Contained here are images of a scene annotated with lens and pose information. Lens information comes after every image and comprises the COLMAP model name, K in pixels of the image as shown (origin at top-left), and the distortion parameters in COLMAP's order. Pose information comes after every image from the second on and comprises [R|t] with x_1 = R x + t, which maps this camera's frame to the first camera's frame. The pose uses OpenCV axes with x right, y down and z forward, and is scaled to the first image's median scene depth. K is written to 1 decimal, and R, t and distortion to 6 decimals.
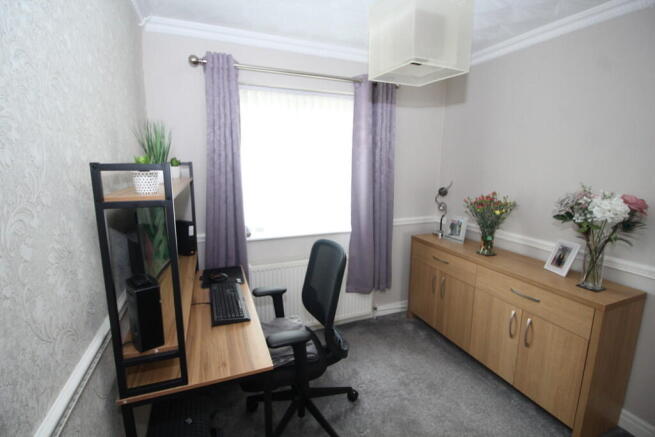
lens RADIAL K [[303.7, 0, 329.2], [0, 303.7, 216.6], [0, 0, 1]] dist [0.003289, -0.010283]
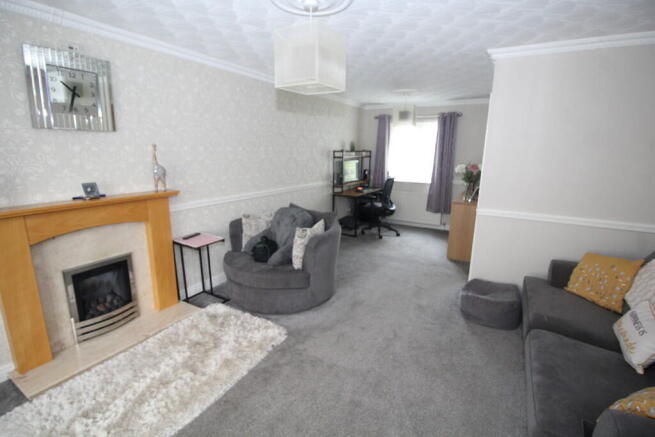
lens RADIAL K [[303.7, 0, 329.2], [0, 303.7, 216.6], [0, 0, 1]] dist [0.003289, -0.010283]
pose [[0.627243, 0.177372, -0.758357, 1.717878], [-0.147707, 0.983141, 0.107777, 0.208305], [0.764689, 0.044412, 0.642867, -1.261810]]
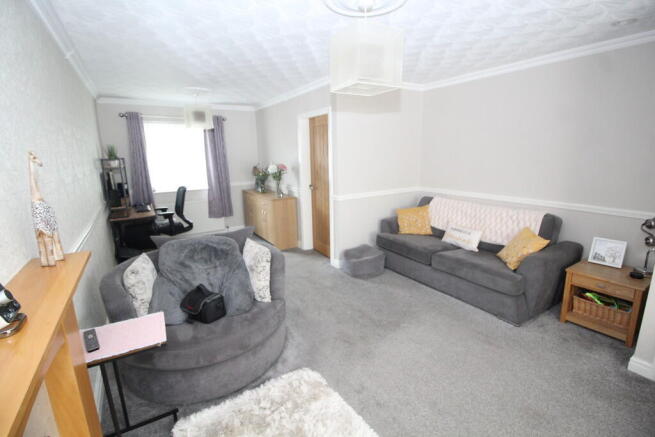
lens RADIAL K [[303.7, 0, 329.2], [0, 303.7, 216.6], [0, 0, 1]] dist [0.003289, -0.010283]
pose [[0.982012, -0.063457, 0.177837, 0.662007], [0.057210, 0.997559, 0.040044, 0.268846], [-0.179944, -0.029149, 0.983245, -1.601402]]
